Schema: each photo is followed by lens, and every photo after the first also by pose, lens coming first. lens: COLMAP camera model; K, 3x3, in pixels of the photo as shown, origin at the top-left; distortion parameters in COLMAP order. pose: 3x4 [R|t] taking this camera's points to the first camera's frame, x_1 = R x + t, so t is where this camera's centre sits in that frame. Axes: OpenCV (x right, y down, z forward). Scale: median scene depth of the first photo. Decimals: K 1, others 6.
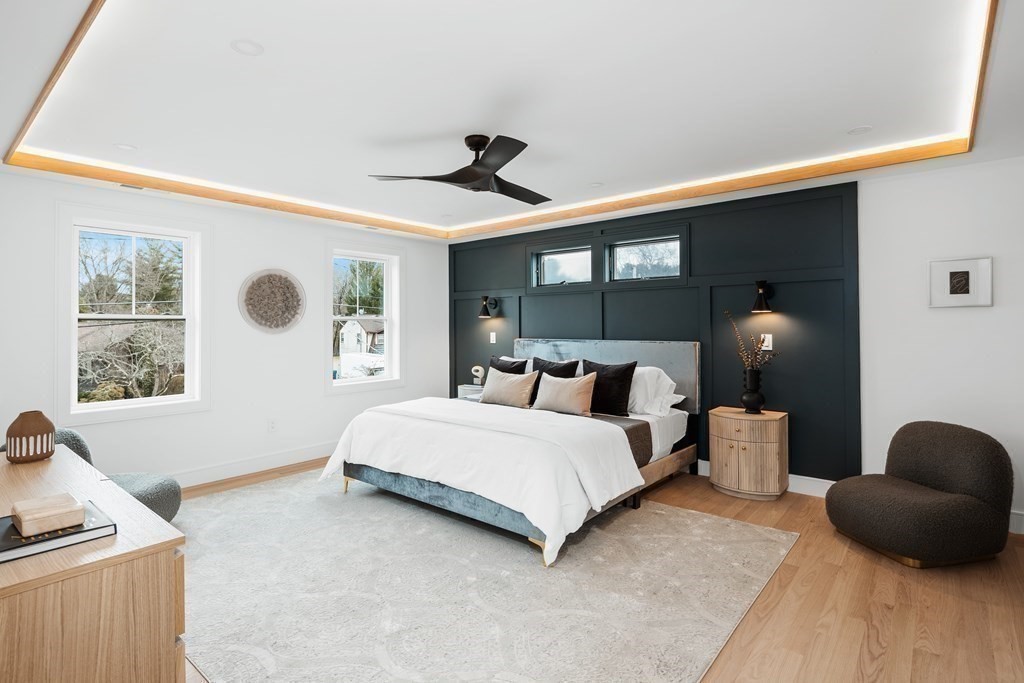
lens RADIAL K [[496.1, 0, 514.0], [0, 496.1, 321.1], [0, 0, 1]] dist [0.002991, -0.001893]
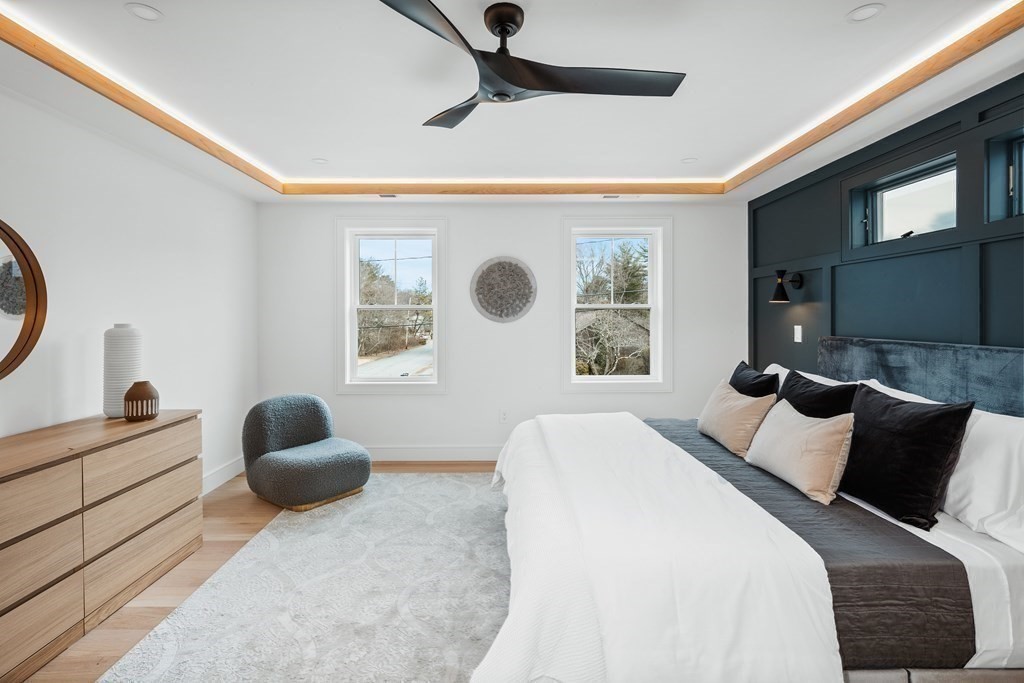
lens RADIAL K [[496.1, 0, 514.0], [0, 496.1, 321.1], [0, 0, 1]] dist [0.002991, -0.001893]
pose [[0.657918, 0.009382, -0.753031, 0.263937], [0.005809, 0.999829, 0.017532, 0.004827], [0.753067, -0.015909, 0.657751, 0.383548]]
